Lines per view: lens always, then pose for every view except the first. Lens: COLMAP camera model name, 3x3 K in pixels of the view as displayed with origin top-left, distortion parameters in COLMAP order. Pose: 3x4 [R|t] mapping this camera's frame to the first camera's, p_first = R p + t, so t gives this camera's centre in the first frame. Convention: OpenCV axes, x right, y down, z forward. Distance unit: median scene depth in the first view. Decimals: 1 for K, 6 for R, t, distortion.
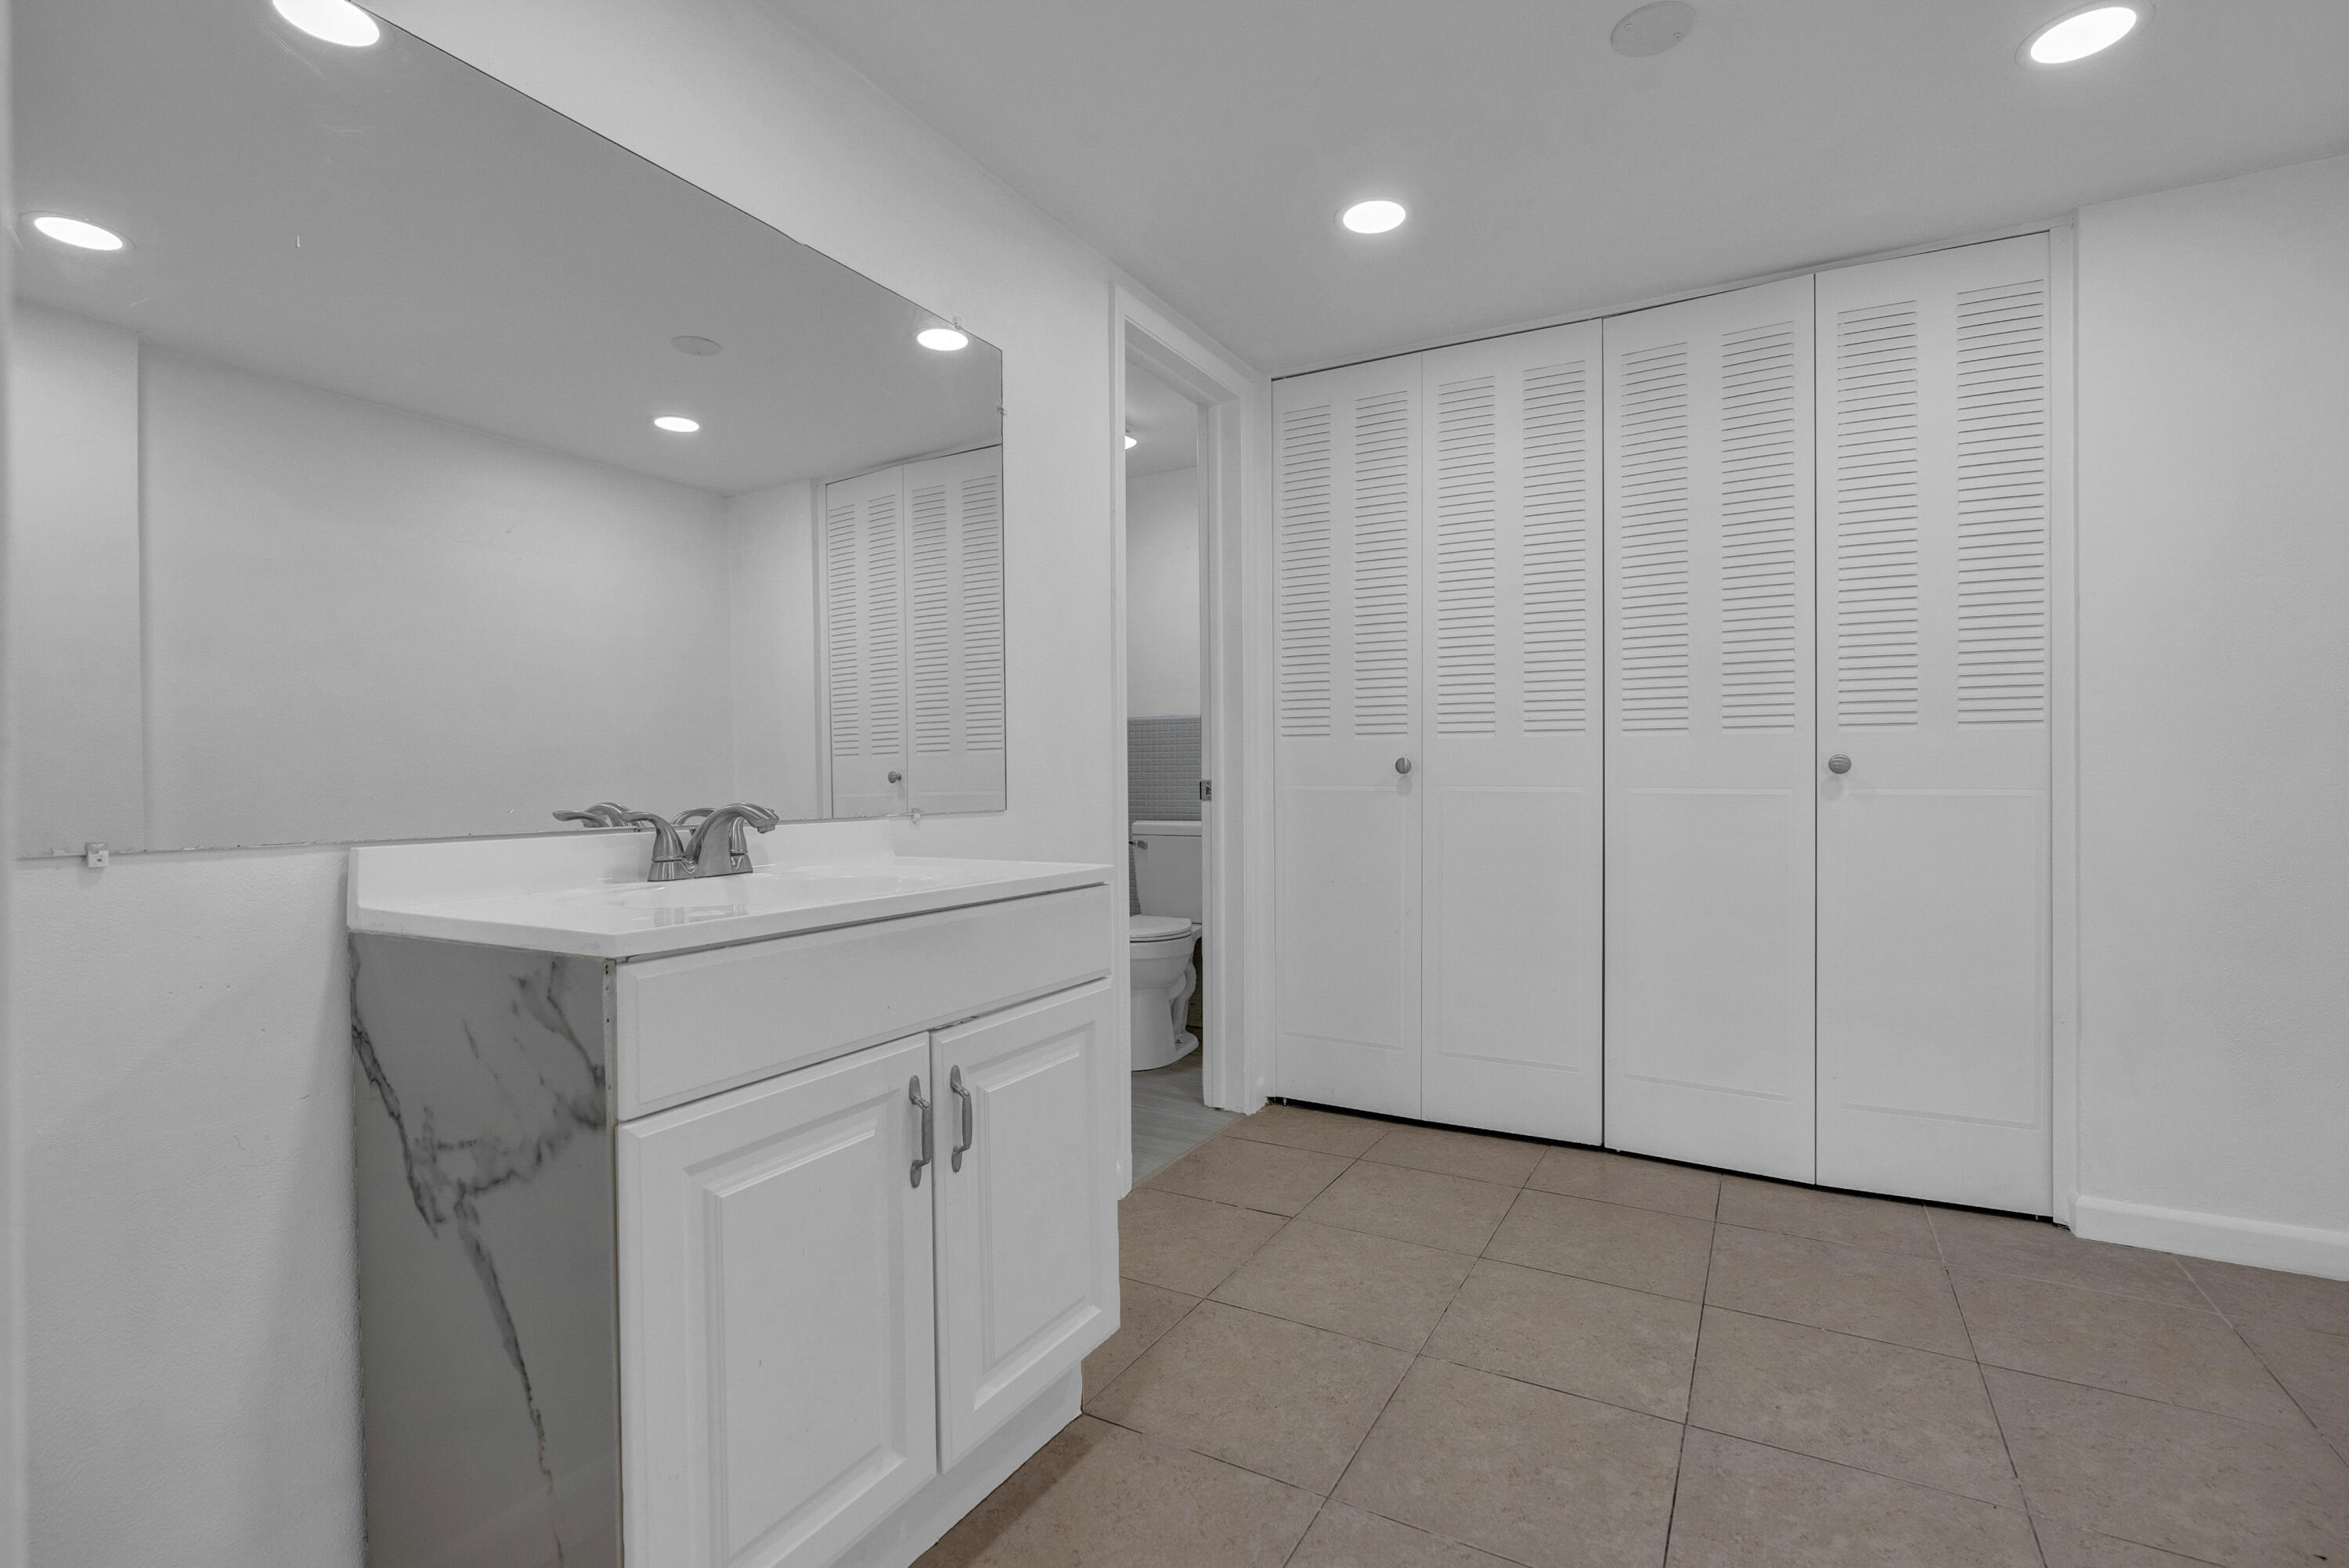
lens RADIAL K [[1112.4, 0, 1174.5], [0, 1112.4, 784.0], [0, 0, 1]] dist [-0.000018, 0.000179]
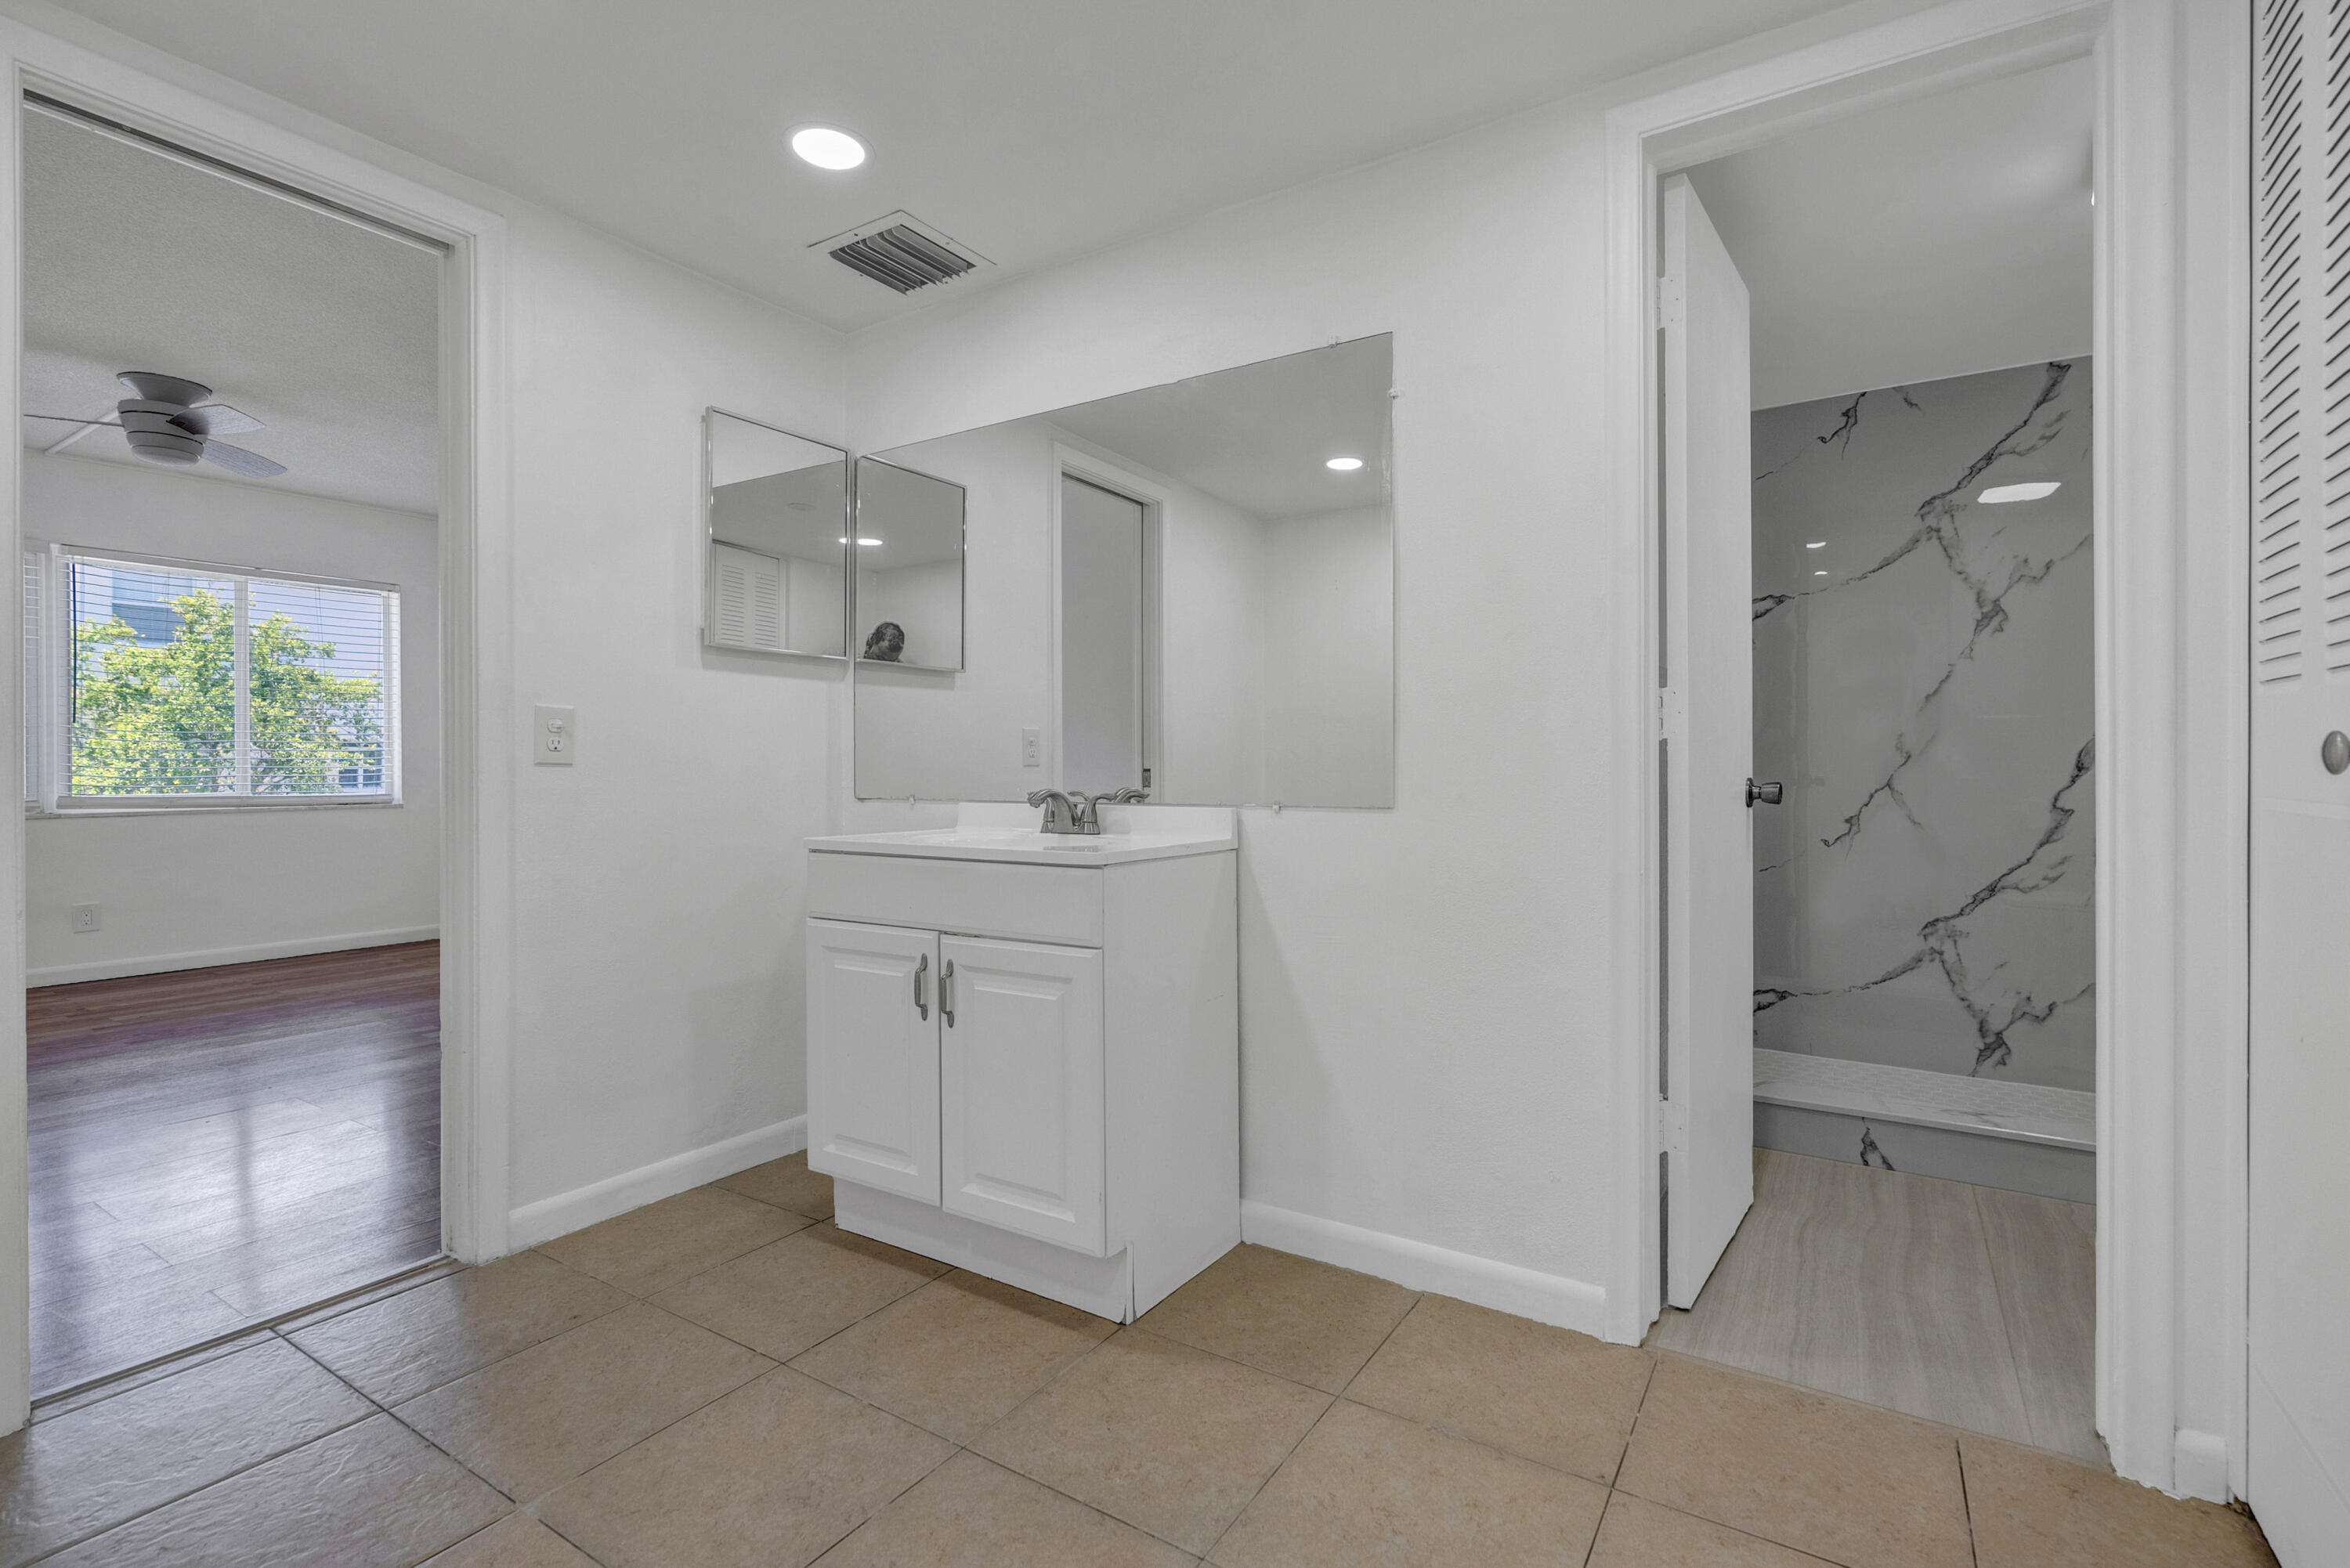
lens RADIAL K [[1073.9, 0, 1163.9], [0, 1073.9, 762.0], [0, 0, 1]] dist [0.002167, 0.000691]
pose [[-0.080387, -0.001475, -0.996763, 1.110990], [-0.002466, 0.999996, -0.001281, -0.021862], [0.996761, 0.002355, -0.080390, 1.219355]]
